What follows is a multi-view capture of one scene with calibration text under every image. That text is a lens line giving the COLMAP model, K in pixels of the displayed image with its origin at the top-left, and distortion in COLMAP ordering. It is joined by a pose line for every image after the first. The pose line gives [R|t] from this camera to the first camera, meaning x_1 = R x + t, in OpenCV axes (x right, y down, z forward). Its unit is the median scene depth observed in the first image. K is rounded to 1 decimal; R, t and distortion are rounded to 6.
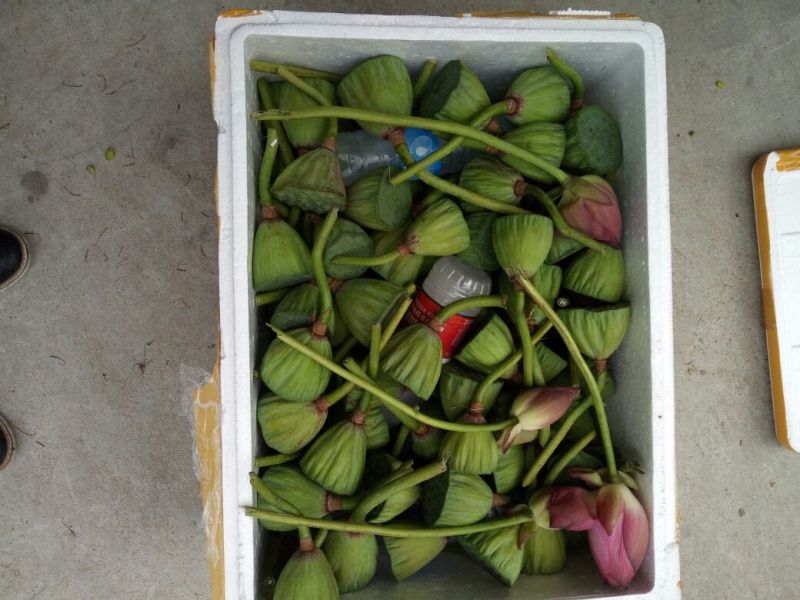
lens RADIAL K [[910.6, 0, 400.0], [0, 910.6, 300.0], [0, 0, 1]] dist [0.098670, -0.005240]
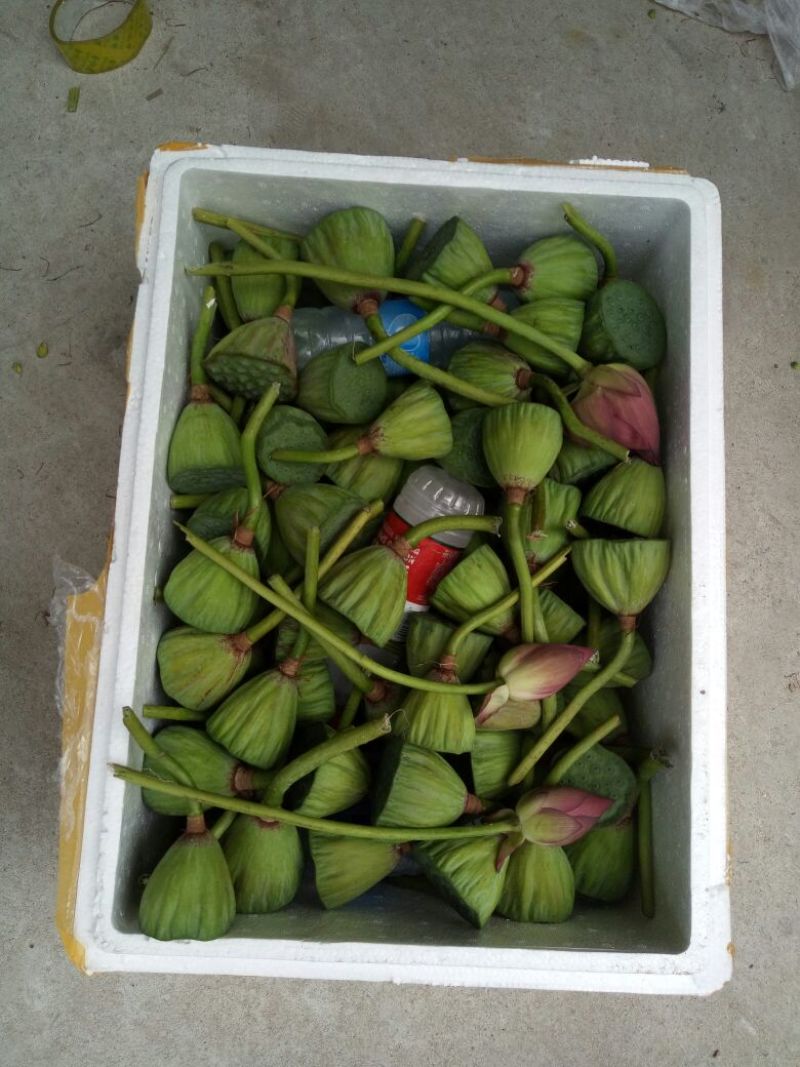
lens RADIAL K [[1198.1, 0, 400.0], [0, 1198.1, 533.5], [0, 0, 1]] dist [0.088308, 0.005770]
pose [[0.988569, 0.050900, -0.141916, 0.179166], [-0.079013, 0.976578, -0.200129, 0.214561], [0.128405, 0.209055, 0.969437, 0.041981]]
